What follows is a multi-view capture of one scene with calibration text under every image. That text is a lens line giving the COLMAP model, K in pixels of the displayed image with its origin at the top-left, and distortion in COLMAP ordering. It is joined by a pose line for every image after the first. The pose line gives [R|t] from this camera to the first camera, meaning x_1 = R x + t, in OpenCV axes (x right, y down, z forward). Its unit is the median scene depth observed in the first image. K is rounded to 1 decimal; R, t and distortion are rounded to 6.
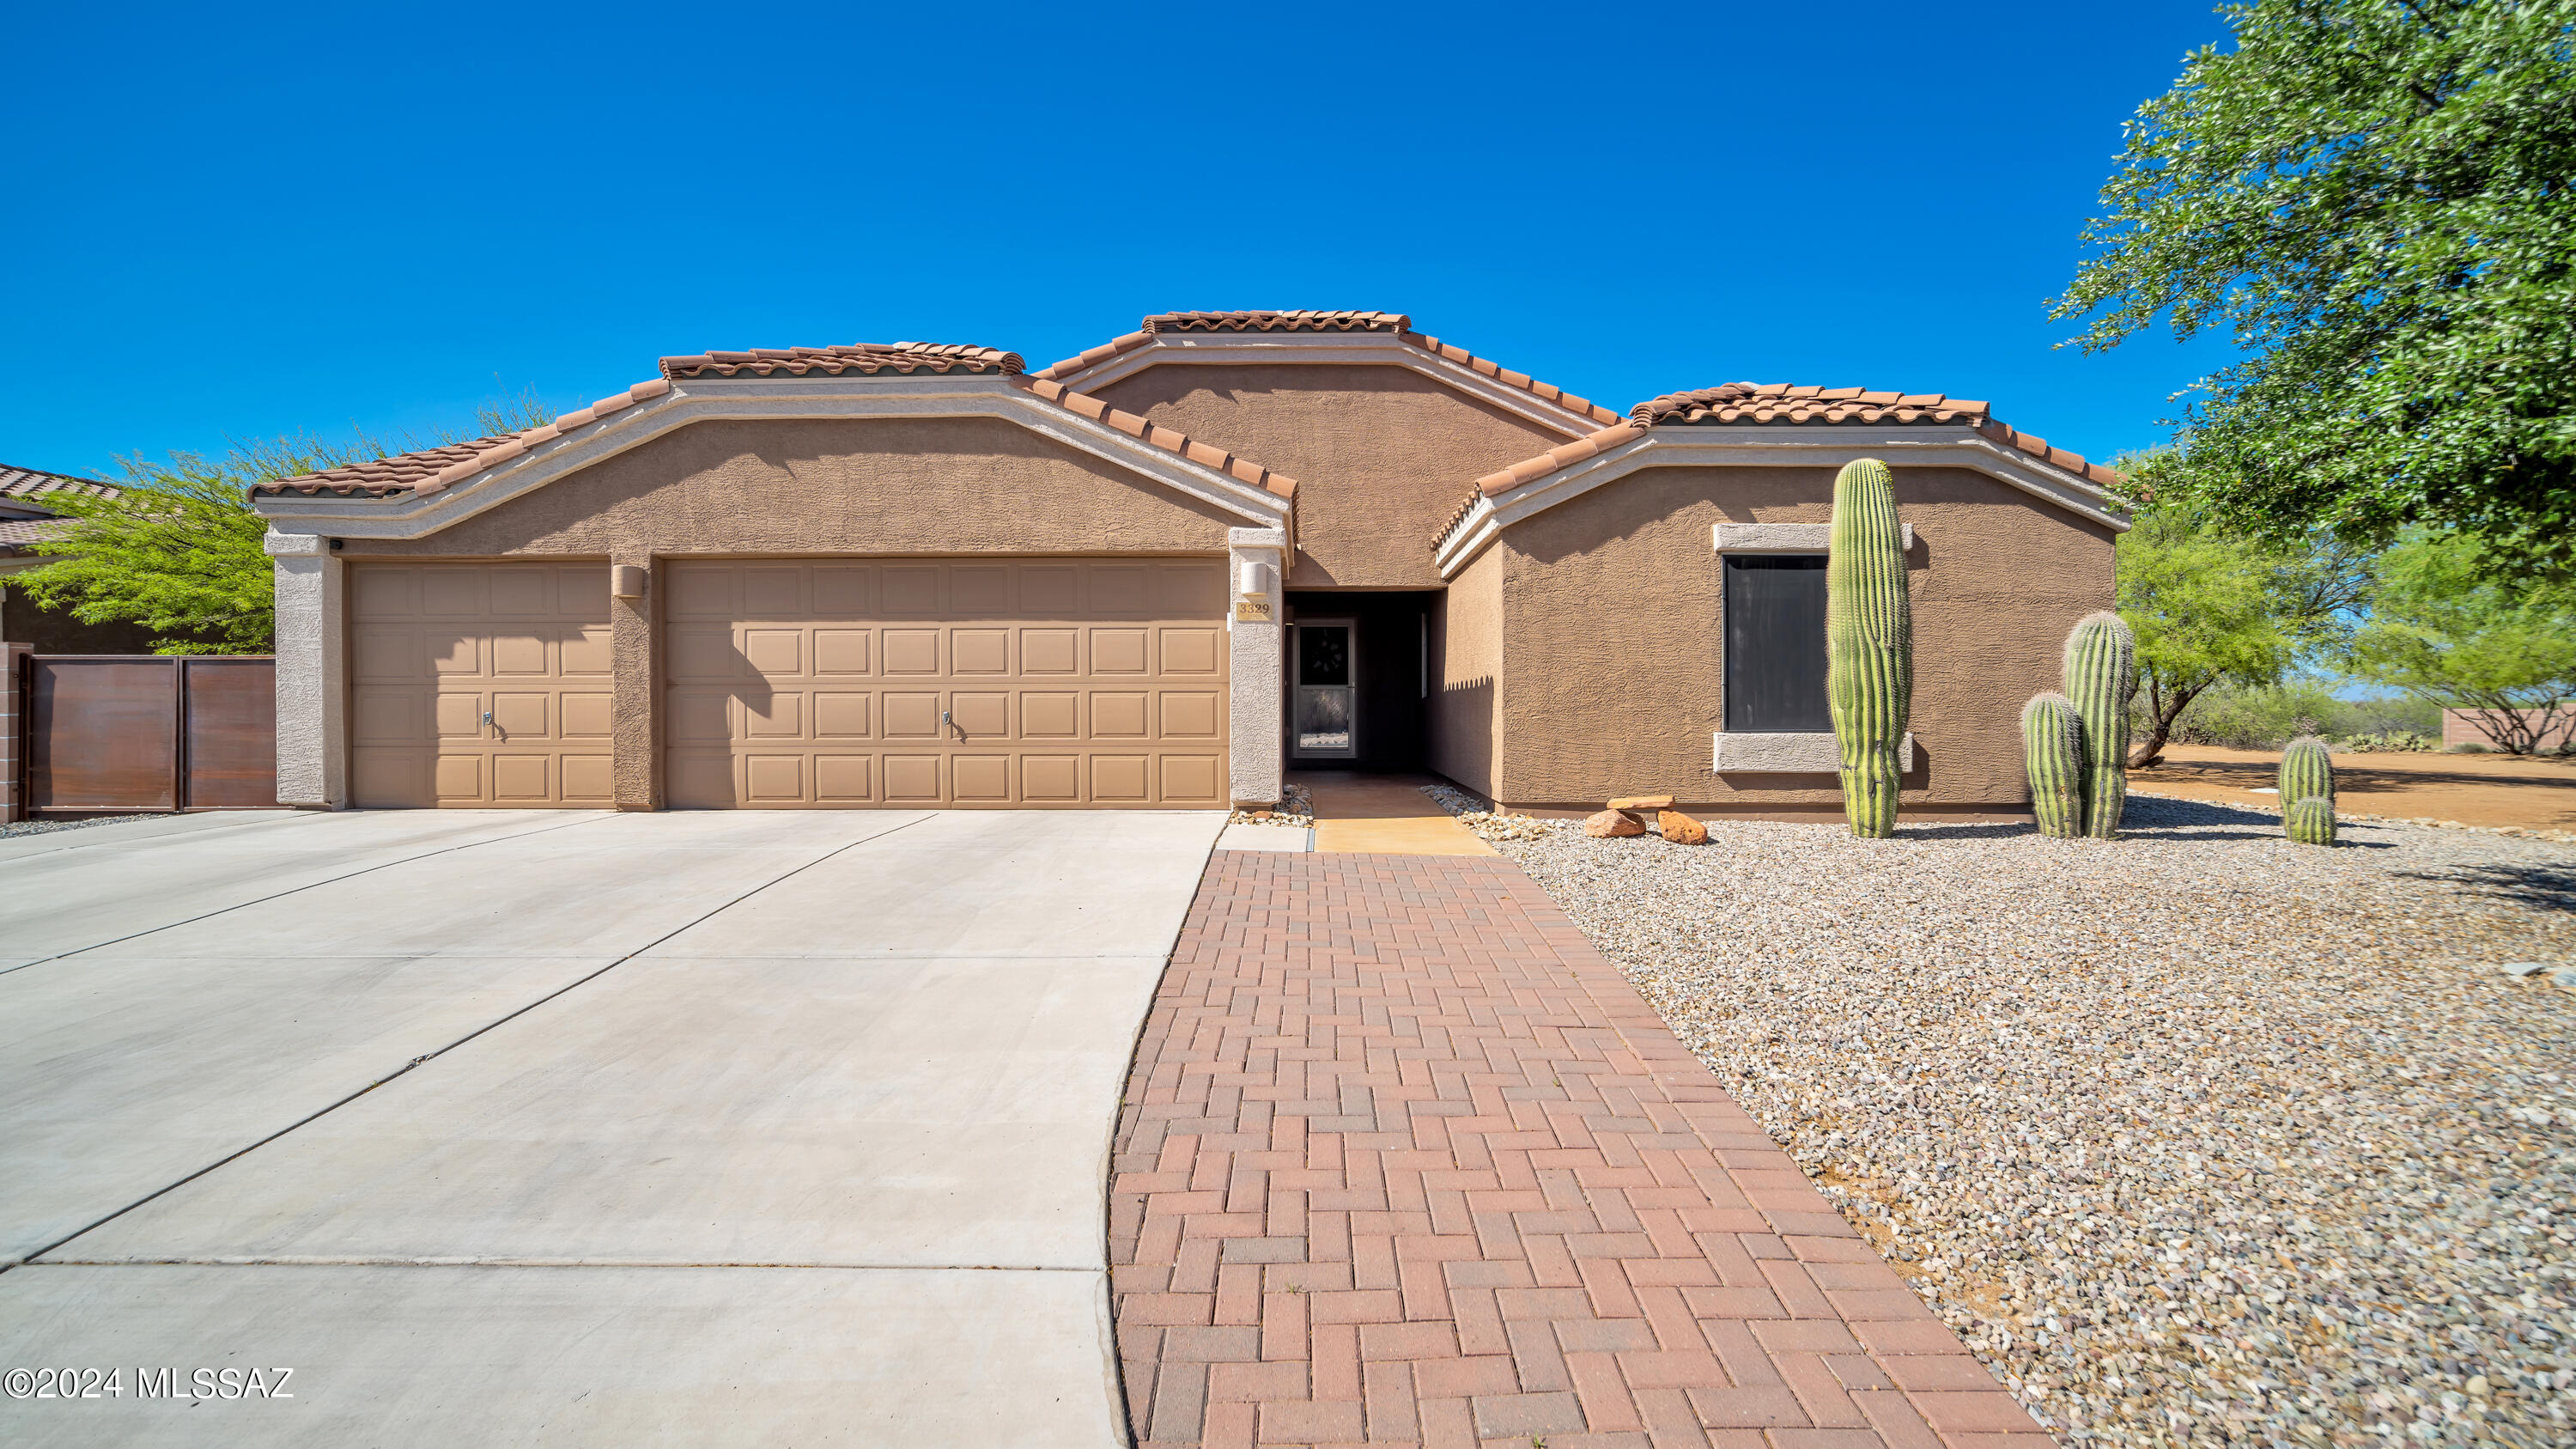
lens RADIAL K [[1034.5, 0, 1326.8], [0, 1034.5, 732.4], [0, 0, 1]] dist [-0.014534, 0.000164]
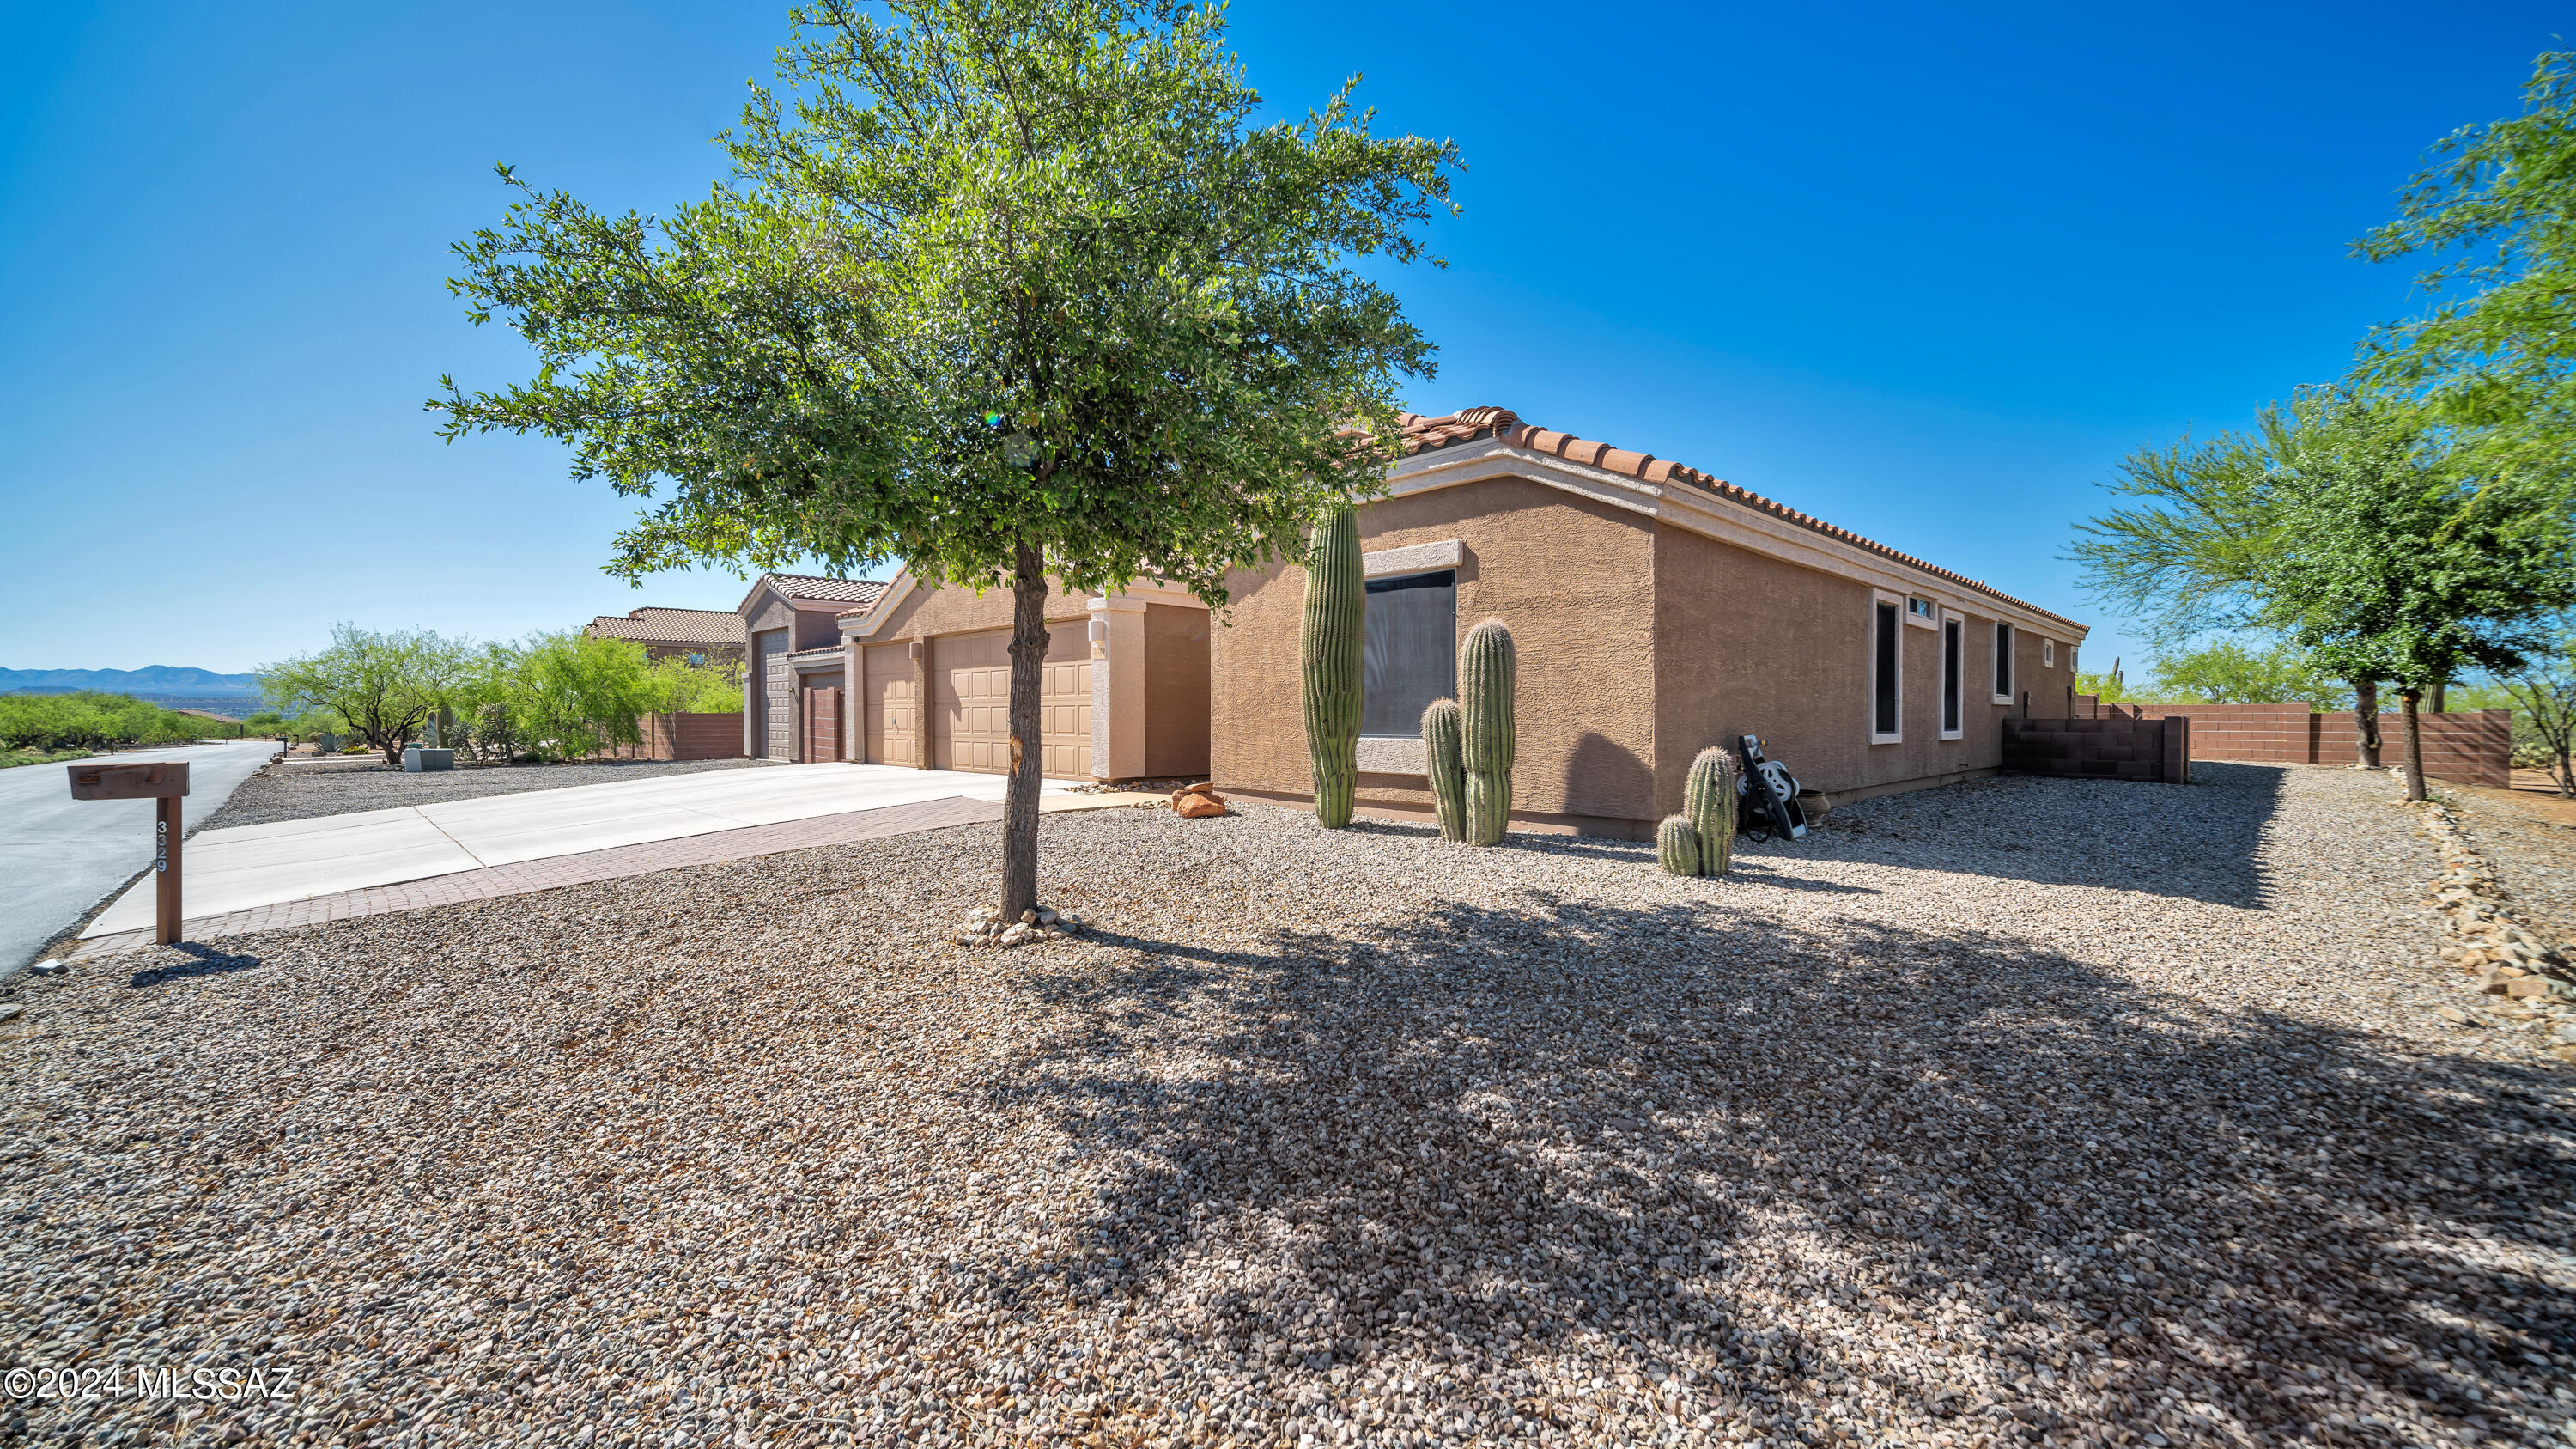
lens RADIAL K [[1034.5, 0, 1326.8], [0, 1034.5, 732.4], [0, 0, 1]] dist [-0.014534, 0.000164]
pose [[0.710170, 0.009982, -0.703960, 1.223371], [-0.022259, 0.999718, -0.008279, 0.005324], [0.703678, 0.021549, 0.710192, 0.164639]]
